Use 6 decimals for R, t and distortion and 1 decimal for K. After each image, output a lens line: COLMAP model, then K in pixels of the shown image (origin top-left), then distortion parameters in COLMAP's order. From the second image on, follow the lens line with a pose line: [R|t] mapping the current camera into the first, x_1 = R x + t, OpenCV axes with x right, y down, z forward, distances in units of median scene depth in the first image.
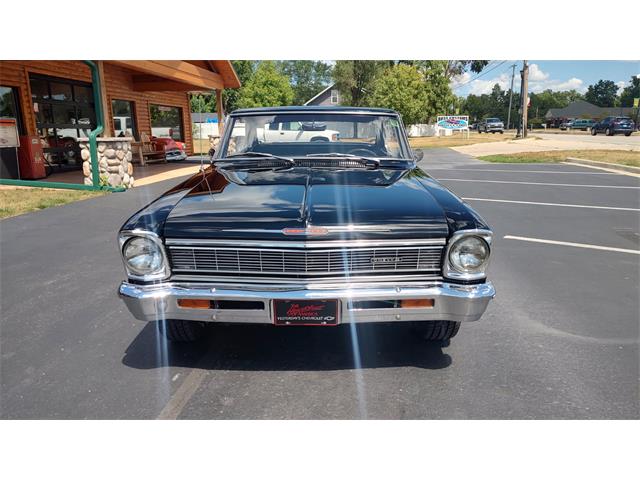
lens RADIAL K [[461.9, 0, 318.2], [0, 461.9, 245.1], [0, 0, 1]] dist [0.017020, -0.022842]
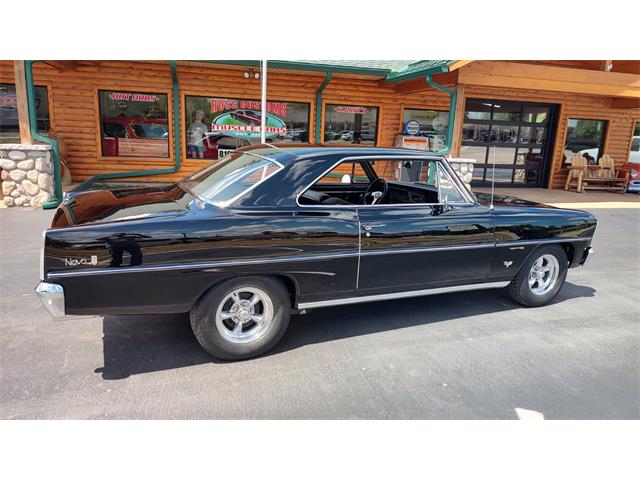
lens RADIAL K [[461.9, 0, 320.3], [0, 461.9, 235.2], [0, 0, 1]] dist [0.017020, -0.022842]
pose [[0.357886, 0.220932, -0.907252, 1.287262], [-0.263562, 0.956000, 0.128835, -0.354846], [0.895797, 0.193009, 0.400368, 0.997008]]
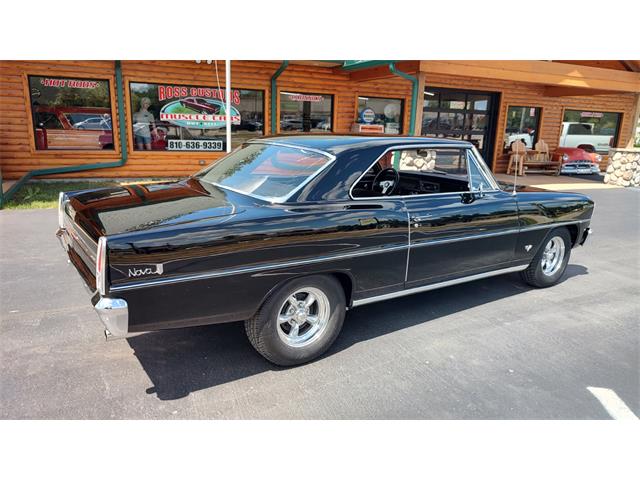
lens RADIAL K [[461.9, 0, 321.7], [0, 461.9, 243.8], [0, 0, 1]] dist [0.017020, -0.022842]
pose [[0.506808, 0.235508, -0.829266, 1.119059], [-0.238957, 0.962643, 0.127347, -0.288486], [0.828278, 0.133619, 0.544152, 0.782220]]
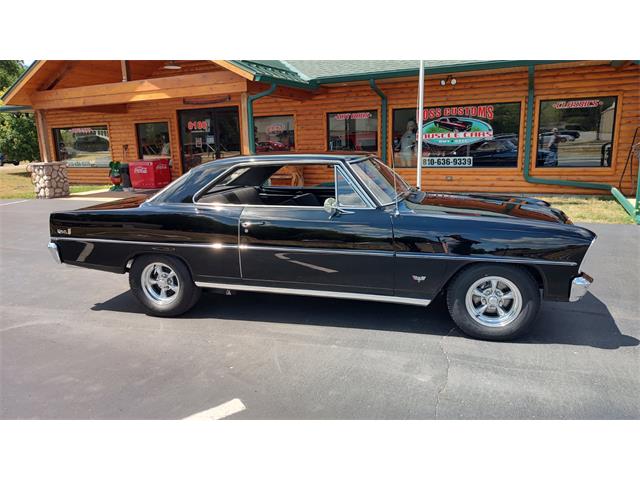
lens RADIAL K [[461.9, 0, 317.3], [0, 461.9, 236.7], [0, 0, 1]] dist [0.017020, -0.022842]
pose [[-0.335357, 0.206078, -0.919276, 1.418817], [-0.192647, 0.940162, 0.281039, -0.614998], [0.922184, 0.271344, -0.275589, 2.051938]]
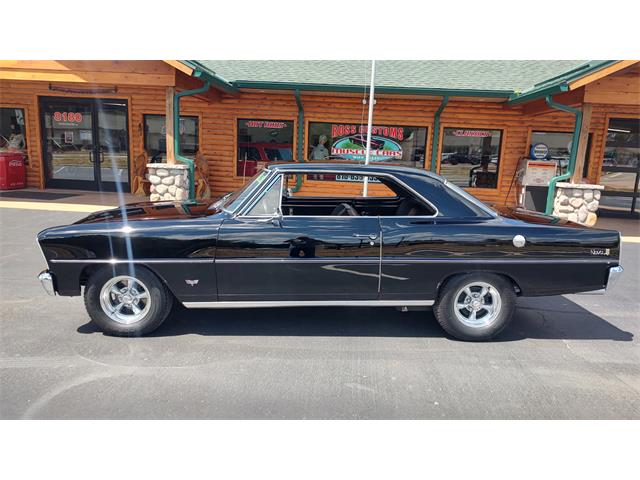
lens RADIAL K [[461.9, 0, 320.7], [0, 461.9, 235.6], [0, 0, 1]] dist [0.017020, -0.022842]
pose [[0.043648, 0.185180, -0.981735, 1.438525], [-0.280575, 0.945395, 0.165850, -0.418442], [0.958839, 0.268211, 0.093221, 1.270241]]
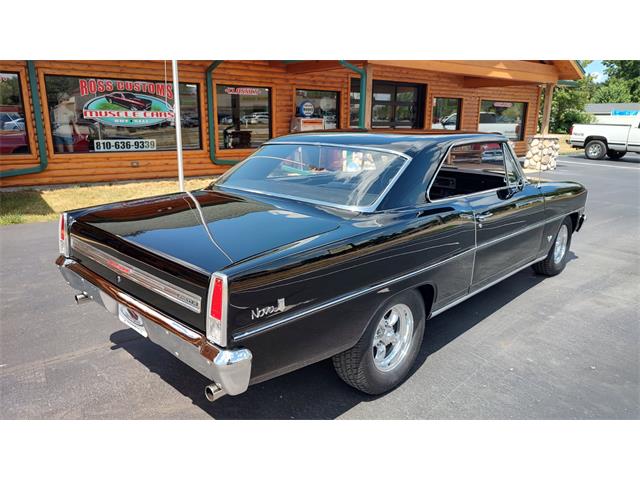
lens RADIAL K [[461.9, 0, 320.8], [0, 461.9, 241.3], [0, 0, 1]] dist [0.017020, -0.022842]
pose [[0.674336, 0.200690, -0.710629, 0.829930], [-0.191084, 0.977005, 0.094593, -0.242518], [0.713272, 0.072003, 0.697179, 0.585127]]
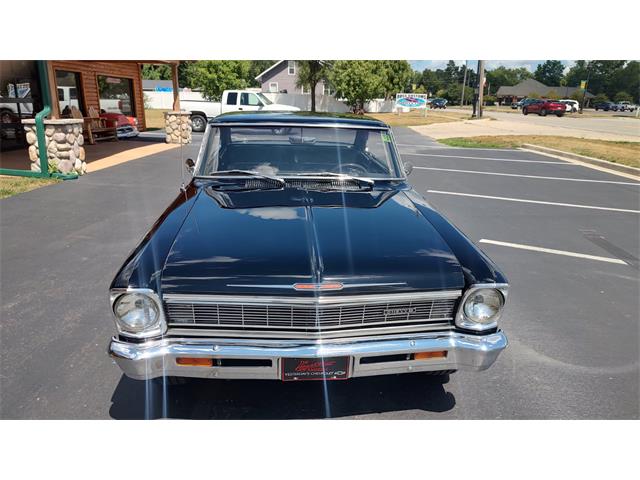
lens RADIAL K [[461.9, 0, 317.8], [0, 461.9, 249.8], [0, 0, 1]] dist [0.017020, -0.022842]
pose [[0.995235, -0.002615, 0.097472, -0.082730], [-0.004108, 0.997628, 0.068714, -0.116619], [-0.097421, -0.068787, 0.992863, 0.057403]]
